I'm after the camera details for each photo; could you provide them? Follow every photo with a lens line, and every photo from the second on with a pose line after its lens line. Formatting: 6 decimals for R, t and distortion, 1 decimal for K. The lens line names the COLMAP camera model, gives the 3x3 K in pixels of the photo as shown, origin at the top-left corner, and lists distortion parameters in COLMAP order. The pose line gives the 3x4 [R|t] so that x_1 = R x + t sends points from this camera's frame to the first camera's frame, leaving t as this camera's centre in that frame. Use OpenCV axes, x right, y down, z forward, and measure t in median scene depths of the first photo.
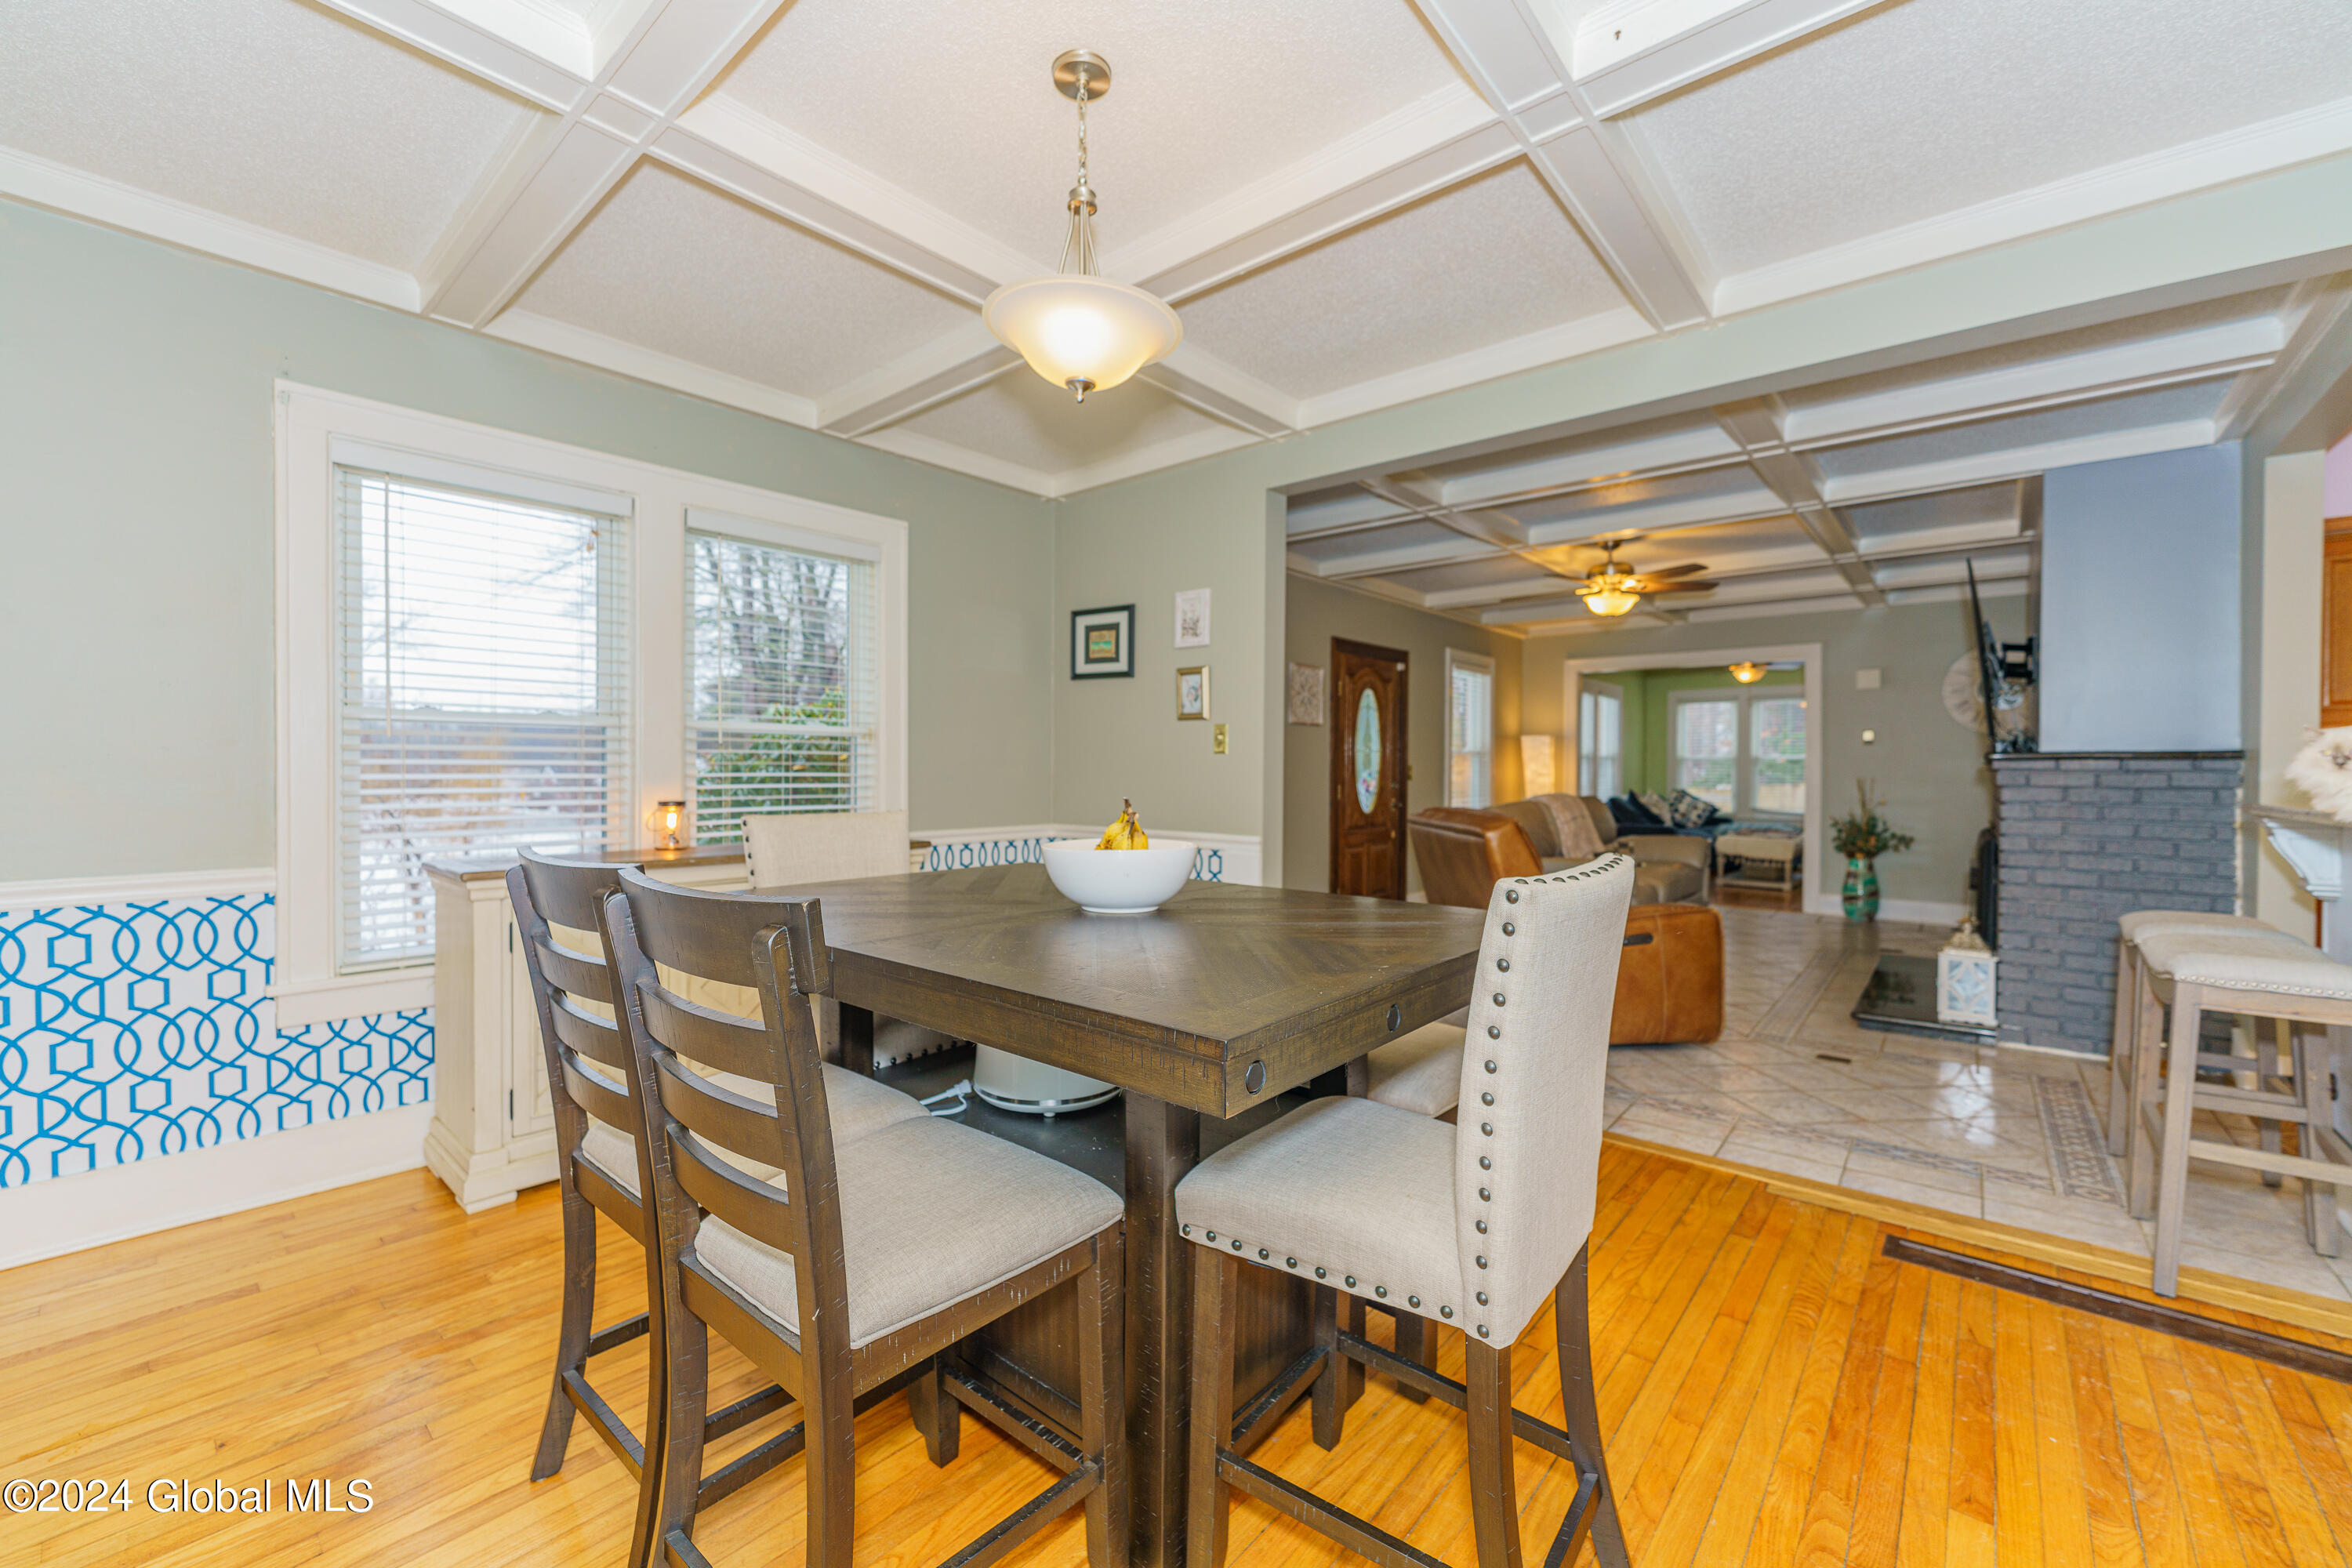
lens RADIAL K [[937.4, 0, 1177.4], [0, 937.4, 777.7], [0, 0, 1]] dist [-0.008434, 0.000165]
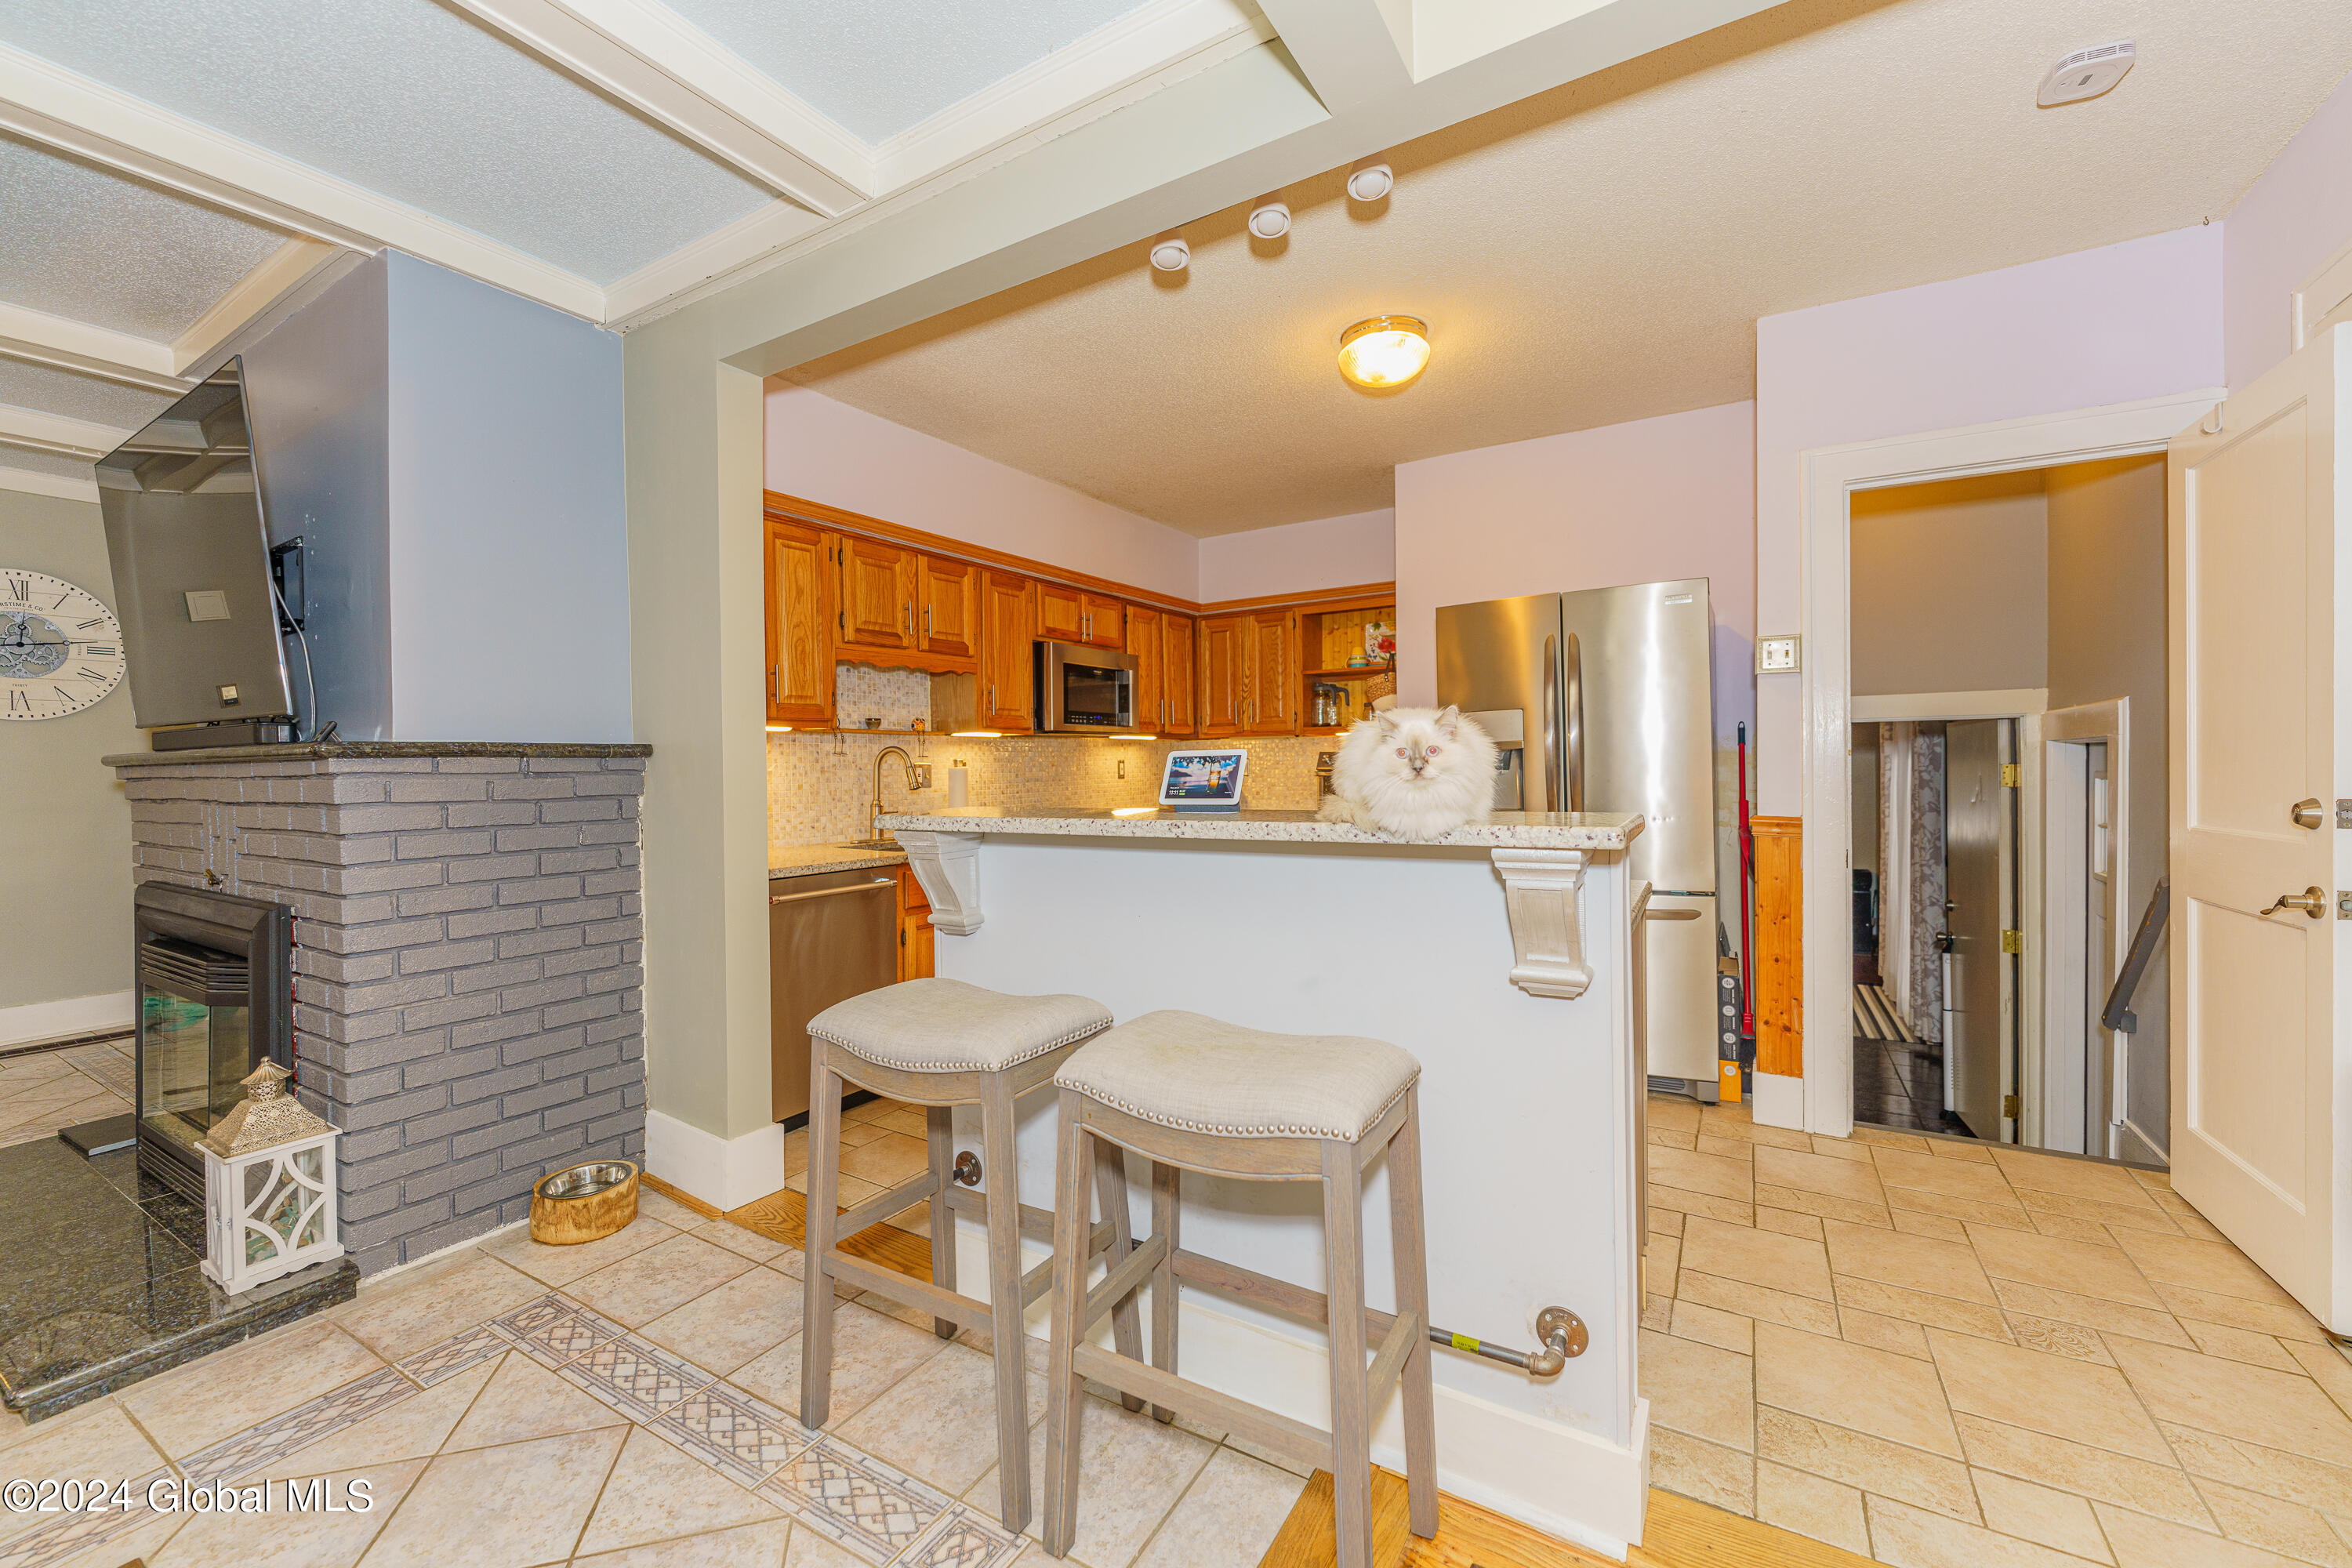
lens RADIAL K [[937.4, 0, 1177.4], [0, 937.4, 777.7], [0, 0, 1]] dist [-0.008434, 0.000165]
pose [[-0.159873, -0.010719, 0.987079, 0.302103], [0.021073, 0.999676, 0.014269, -0.004479], [-0.986913, 0.023082, -0.159595, 0.651983]]
